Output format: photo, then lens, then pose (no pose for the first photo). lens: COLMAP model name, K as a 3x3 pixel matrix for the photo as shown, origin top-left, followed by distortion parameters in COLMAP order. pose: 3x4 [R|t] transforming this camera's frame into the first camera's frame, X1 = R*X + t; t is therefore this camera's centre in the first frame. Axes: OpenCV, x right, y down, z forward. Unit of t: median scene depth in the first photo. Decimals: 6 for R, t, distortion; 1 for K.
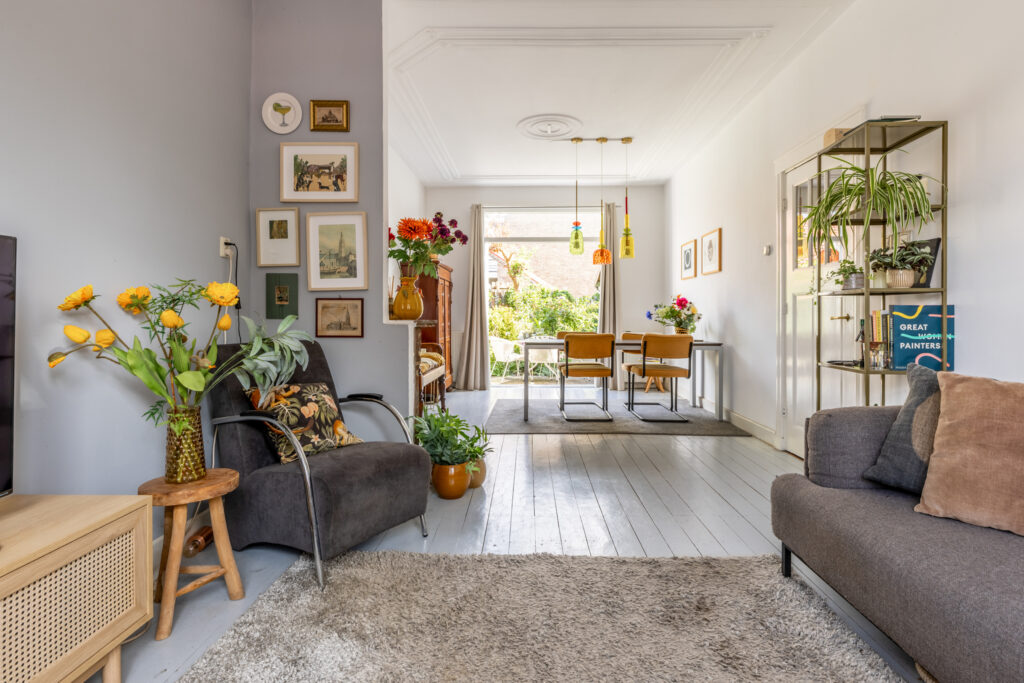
lens RADIAL K [[553.7, 0, 513.6], [0, 553.7, 316.4], [0, 0, 1]] dist [-0.000233, -0.000041]
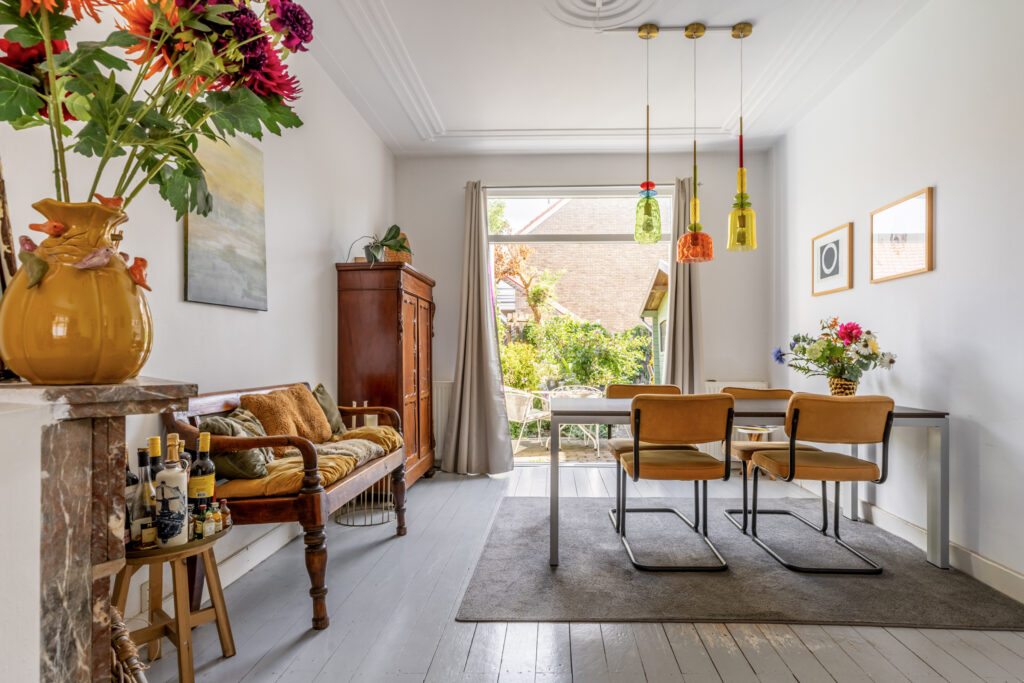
lens RADIAL K [[592.7, 0, 517.8], [0, 592.7, 354.1], [0, 0, 1]] dist [0.001283, 0.000195]
pose [[0.999565, 0.000463, -0.029485, 0.004098], [-0.000514, 0.999998, -0.001708, -0.002301], [0.029484, 0.001722, 0.999564, 0.336044]]
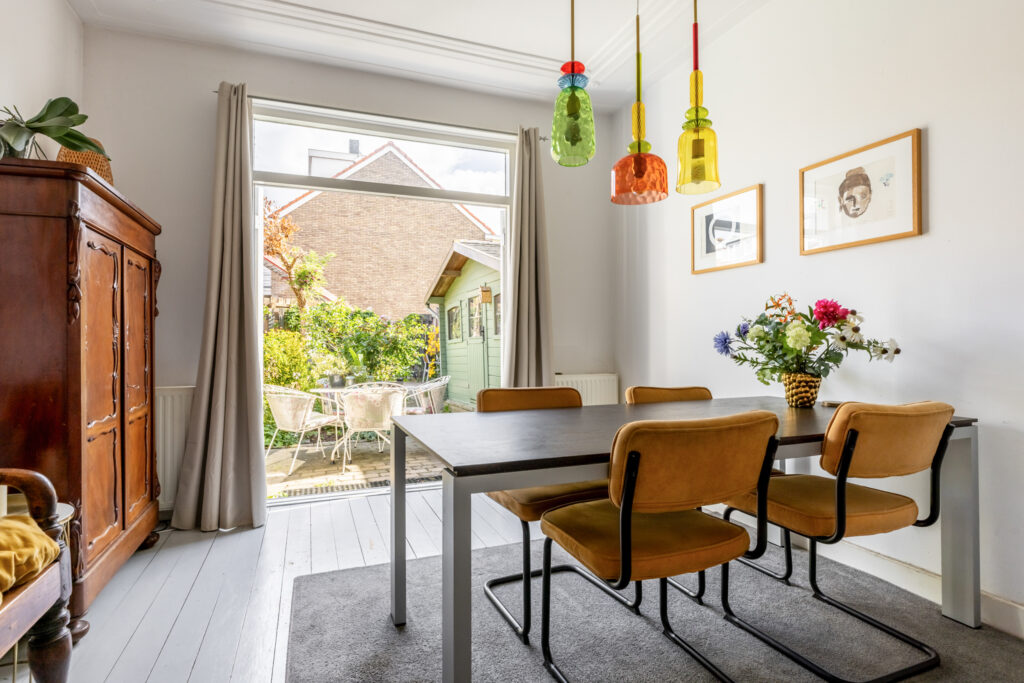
lens RADIAL K [[531.1, 0, 539.4], [0, 531.1, 335.3], [0, 0, 1]] dist [-0.005785, 0.000170]
pose [[0.903413, 0.001839, 0.428768, -0.029536], [0.004612, 0.999891, -0.014006, -0.003123], [-0.428747, 0.014631, 0.903306, 0.562301]]
